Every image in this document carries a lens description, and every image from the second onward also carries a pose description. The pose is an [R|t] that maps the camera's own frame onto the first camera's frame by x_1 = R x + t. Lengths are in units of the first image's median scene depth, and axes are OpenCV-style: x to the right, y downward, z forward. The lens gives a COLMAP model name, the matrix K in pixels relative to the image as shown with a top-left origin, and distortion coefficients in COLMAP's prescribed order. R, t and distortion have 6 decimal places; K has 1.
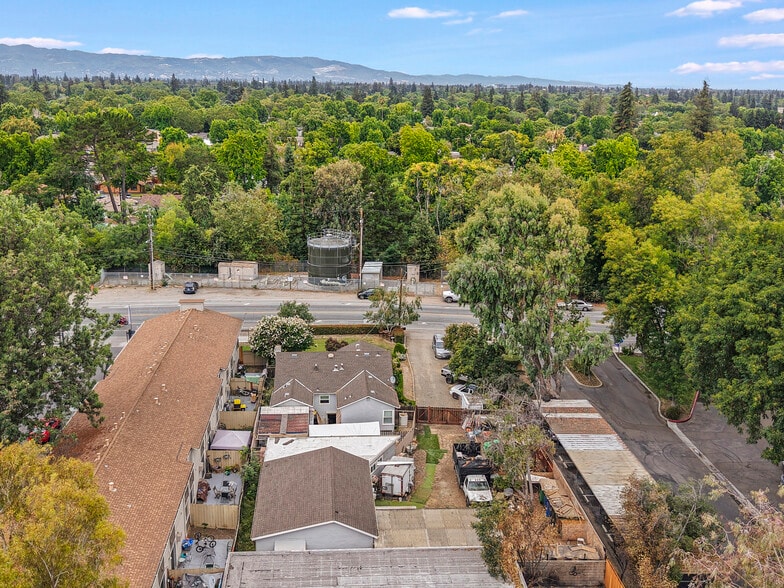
lens RADIAL K [[768.6, 0, 376.4], [0, 768.6, 280.8], [0, 0, 1]] dist [0.145444, -0.384096]
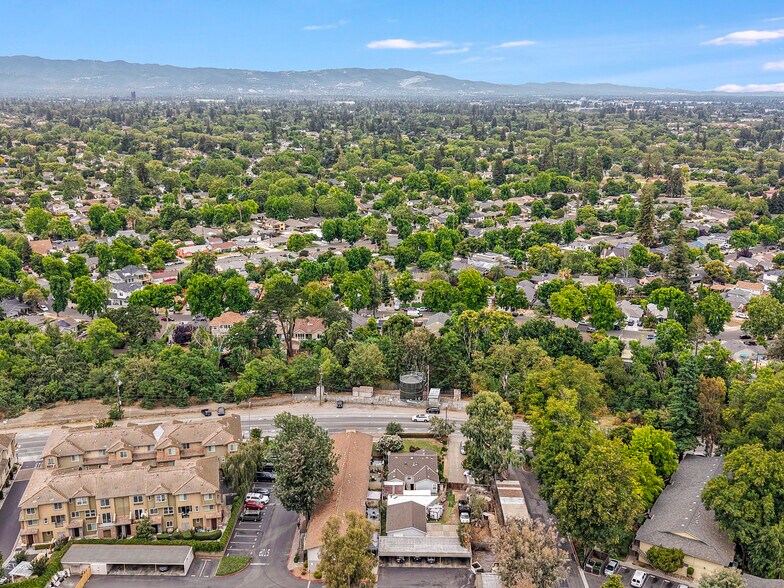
lens RADIAL K [[772.0, 0, 392.8], [0, 772.0, 303.5], [0, 0, 1]] dist [0.113695, -0.251897]
pose [[0.996295, 0.008176, -0.085618, 0.085833], [-0.006634, 0.999811, 0.018277, -0.438732], [0.085751, -0.017641, 0.996160, -1.427371]]
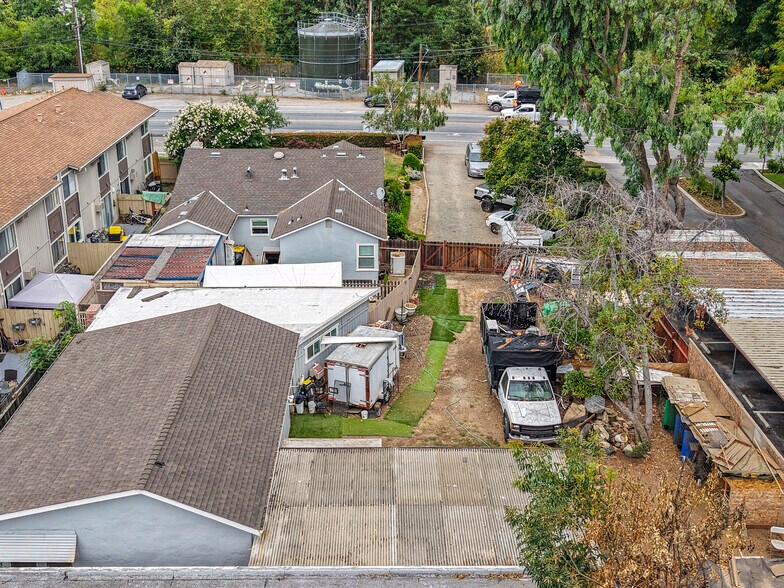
lens RADIAL K [[787.7, 0, 393.3], [0, 787.7, 219.9], [0, 0, 1]] dist [0.025942, -0.016501]
pose [[0.998760, 0.008624, -0.049024, 0.058192], [-0.004369, 0.996263, 0.086262, 0.098828], [0.049585, -0.085941, 0.995066, 0.433280]]
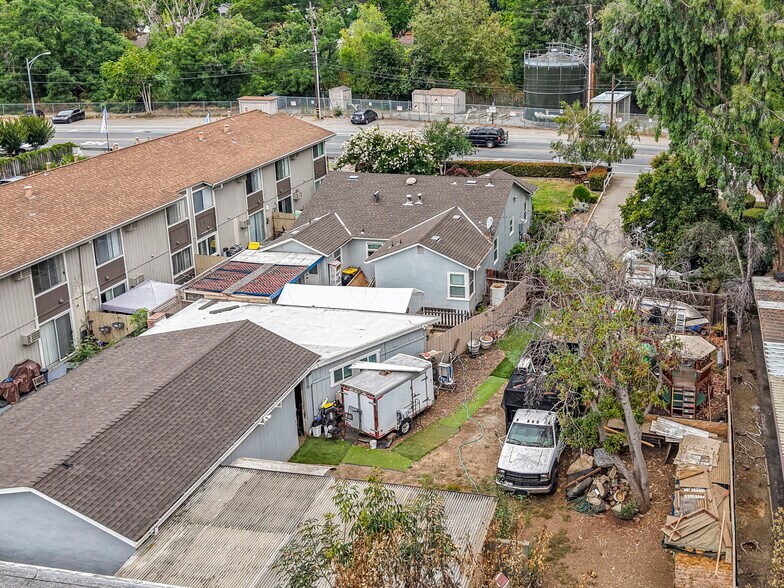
lens RADIAL K [[810.6, 0, 556.4], [0, 810.6, 186.6], [0, 0, 1]] dist [0.021241, -0.008454]
pose [[0.970661, 0.046200, -0.235974, 0.201340], [-0.045510, 0.998929, 0.008371, 0.096144], [0.236108, 0.002614, 0.971723, 0.449744]]
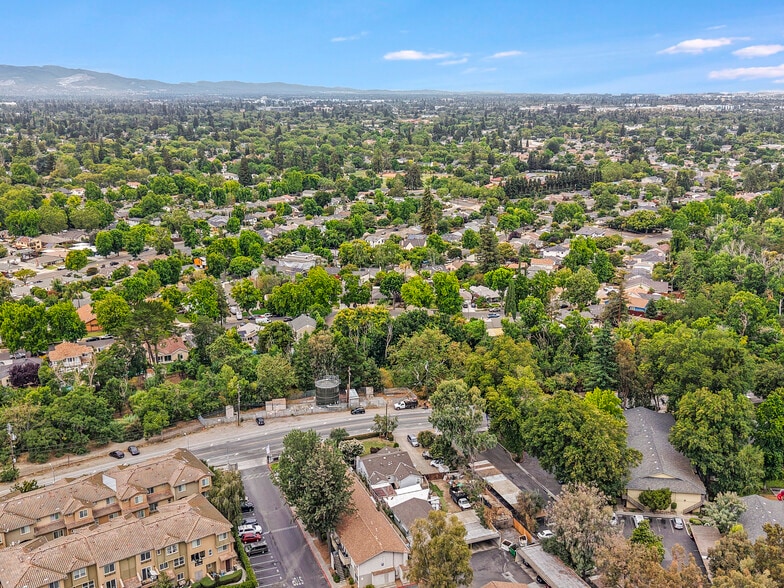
lens RADIAL K [[782.7, 0, 392.2], [0, 782.7, 294.9], [0, 0, 1]] dist [0.132353, -0.344641]
pose [[0.950802, -0.098933, 0.293578, -0.726292], [0.096299, 0.995076, 0.023449, -0.474513], [-0.294453, 0.005976, 0.955647, -1.371924]]
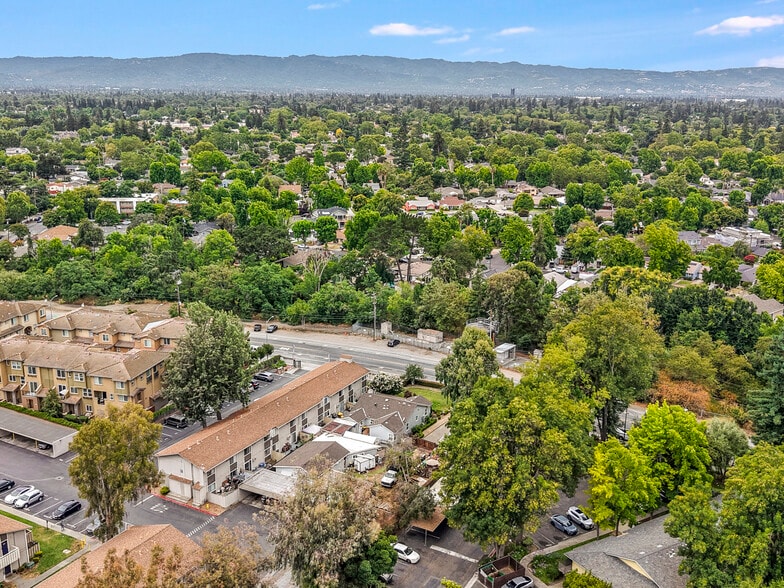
lens RADIAL K [[782.7, 0, 392.2], [0, 782.7, 294.9], [0, 0, 1]] dist [0.132353, -0.344641]
pose [[0.847988, 0.126487, -0.514701, 0.938057], [-0.127808, 0.991249, 0.033029, -0.229726], [0.514375, 0.037775, 0.856733, -0.659096]]
